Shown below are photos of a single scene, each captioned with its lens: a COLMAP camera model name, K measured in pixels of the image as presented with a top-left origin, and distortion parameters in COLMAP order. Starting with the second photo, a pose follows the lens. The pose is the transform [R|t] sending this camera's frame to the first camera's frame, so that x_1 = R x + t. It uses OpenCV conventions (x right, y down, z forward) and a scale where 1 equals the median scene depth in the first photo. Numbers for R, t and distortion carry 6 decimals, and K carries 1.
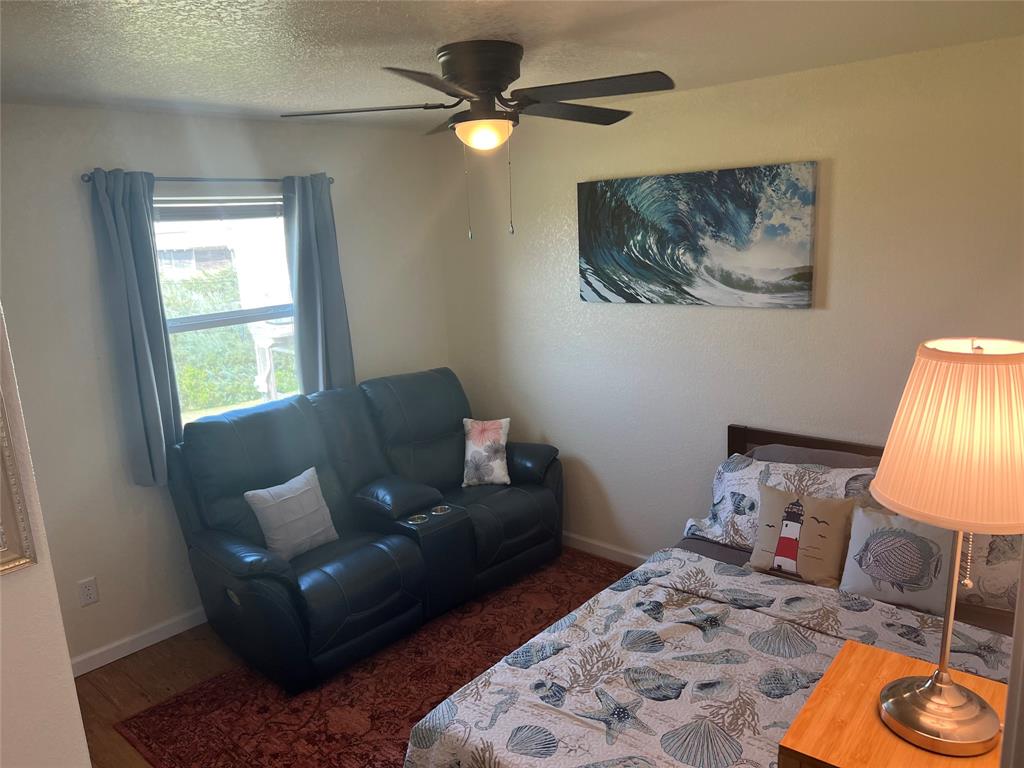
lens RADIAL K [[758.4, 0, 512.0], [0, 758.4, 384.0], [0, 0, 1]] dist [0.083719, -0.092863]
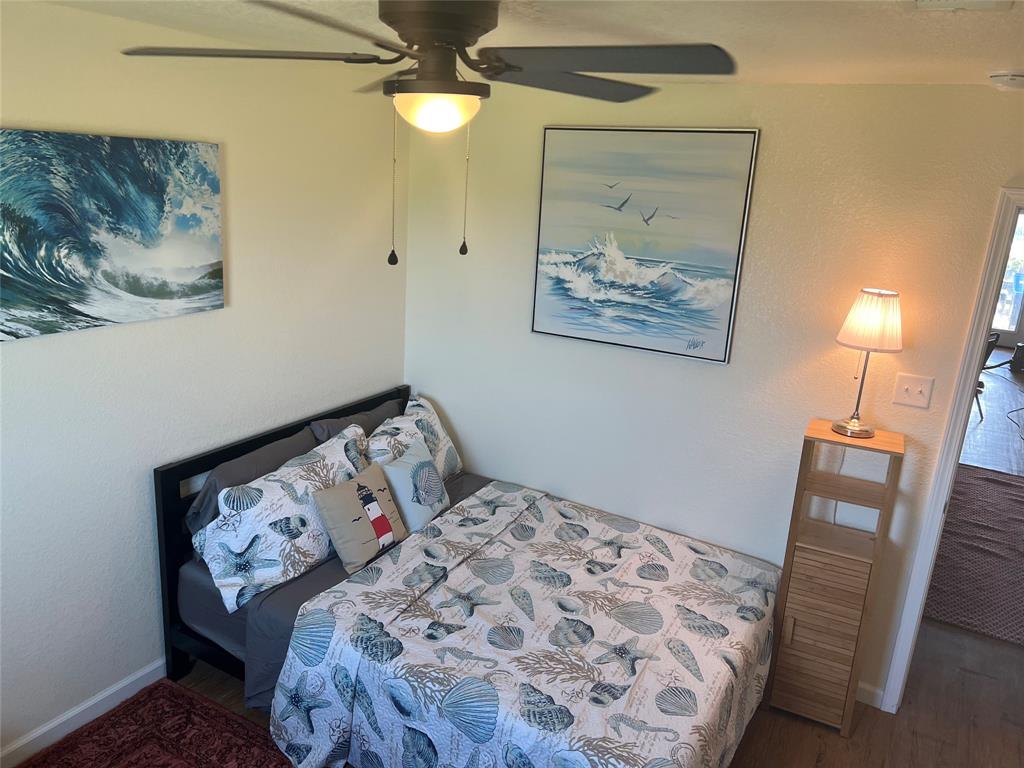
lens RADIAL K [[758.4, 0, 512.0], [0, 758.4, 384.0], [0, 0, 1]] dist [0.083719, -0.092863]
pose [[-0.190765, -0.235337, 0.953009, -0.539765], [0.154890, 0.951459, 0.265959, -0.192988], [-0.969339, 0.198347, -0.145054, 0.785810]]
